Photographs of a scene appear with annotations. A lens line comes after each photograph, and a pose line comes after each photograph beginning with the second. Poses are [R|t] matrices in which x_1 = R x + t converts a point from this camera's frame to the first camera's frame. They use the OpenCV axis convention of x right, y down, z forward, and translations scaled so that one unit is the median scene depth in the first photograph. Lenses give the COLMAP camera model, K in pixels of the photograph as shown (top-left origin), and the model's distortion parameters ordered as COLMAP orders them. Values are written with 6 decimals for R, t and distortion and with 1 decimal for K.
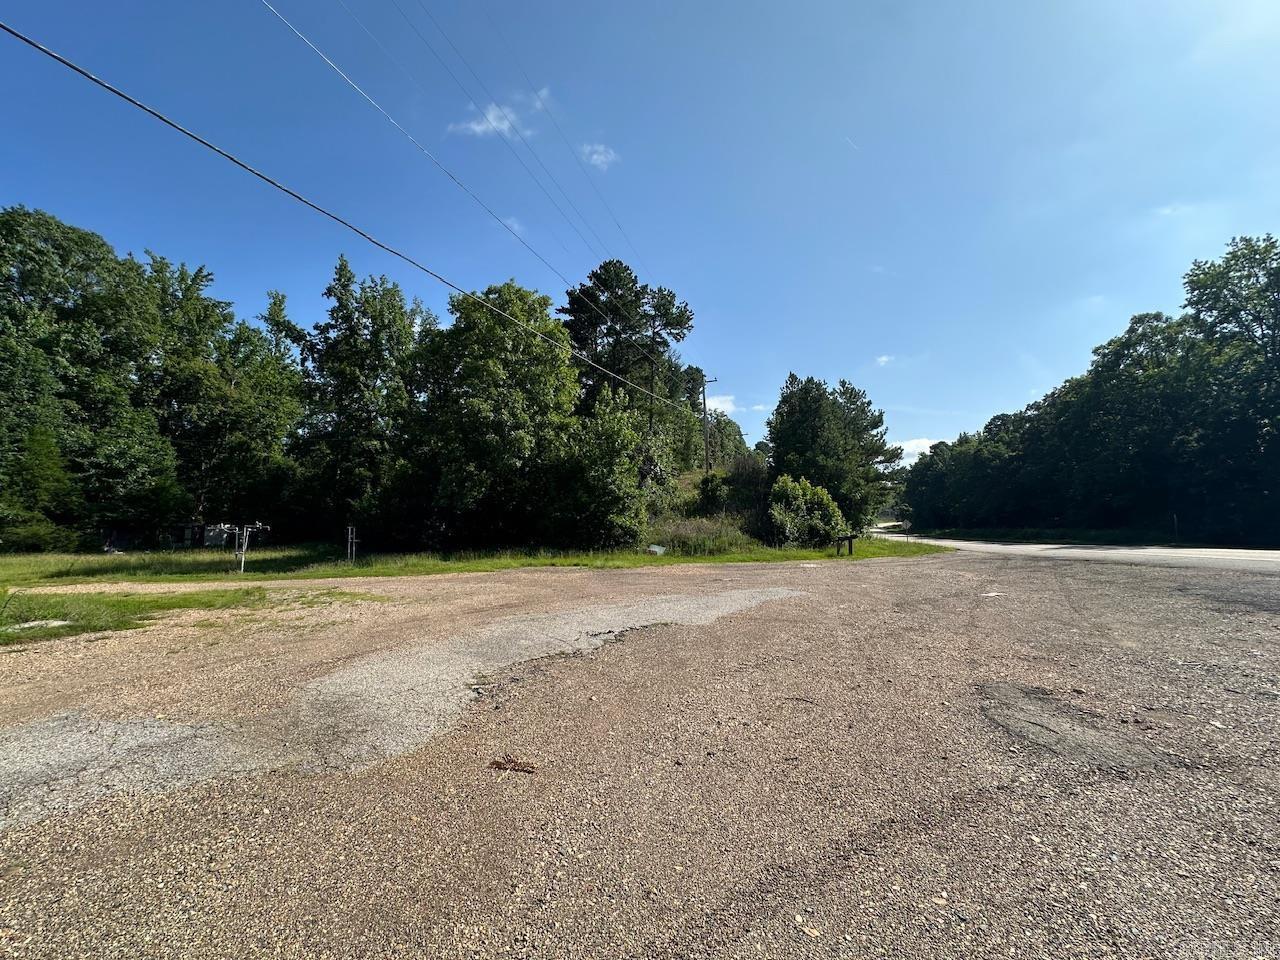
lens RADIAL K [[512.5, 0, 640.6], [0, 512.5, 477.5], [0, 0, 1]] dist [-0.001315, 0.000371]
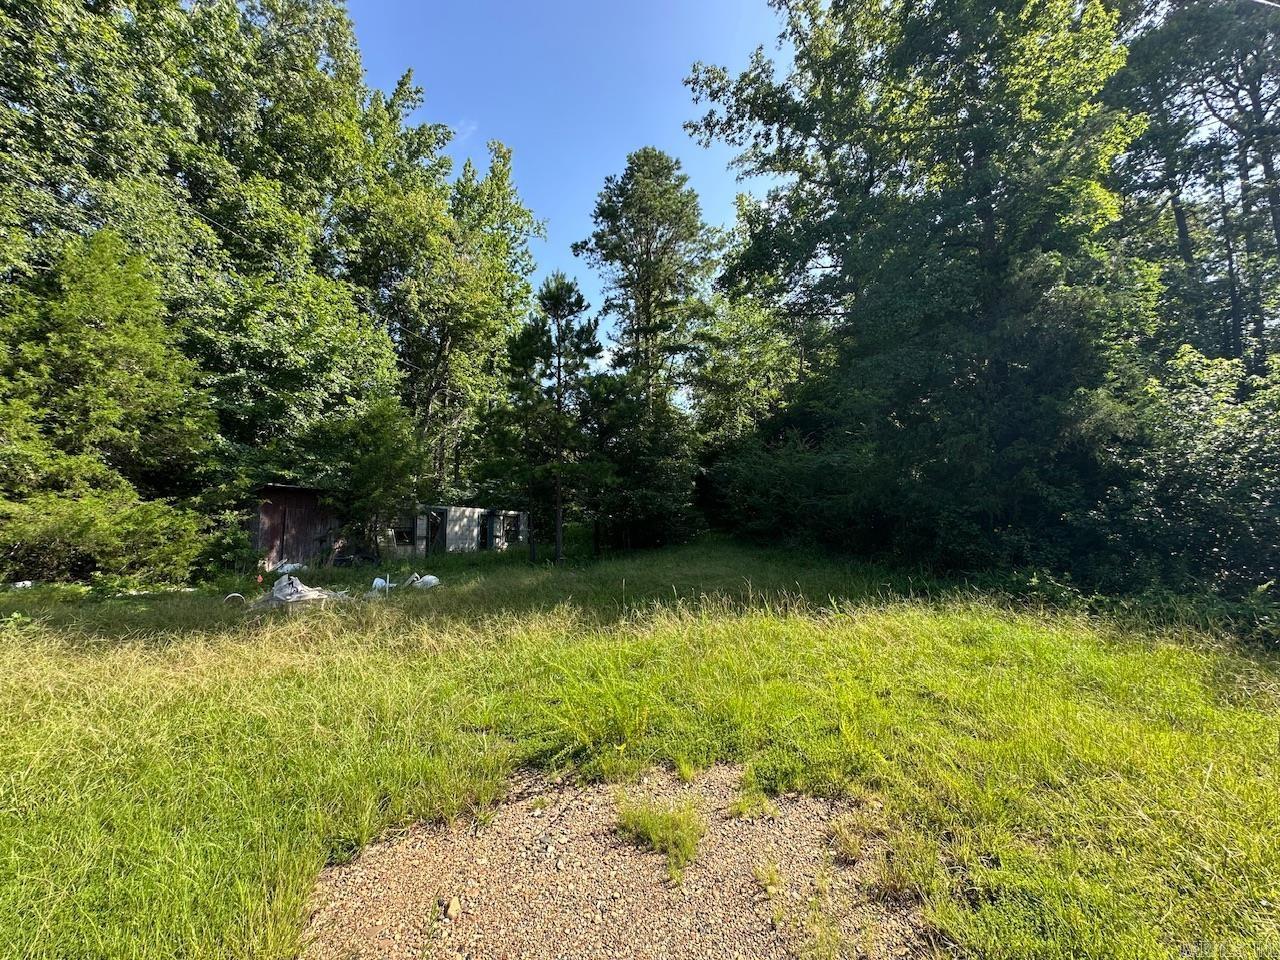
lens RADIAL K [[512.5, 0, 639.1], [0, 512.5, 484.6], [0, 0, 1]] dist [-0.001315, 0.000371]
pose [[0.980290, 0.005356, -0.197490, -0.426468], [-0.000660, 0.999716, 0.023838, 0.043171], [0.197562, -0.023238, 0.980015, 0.415442]]
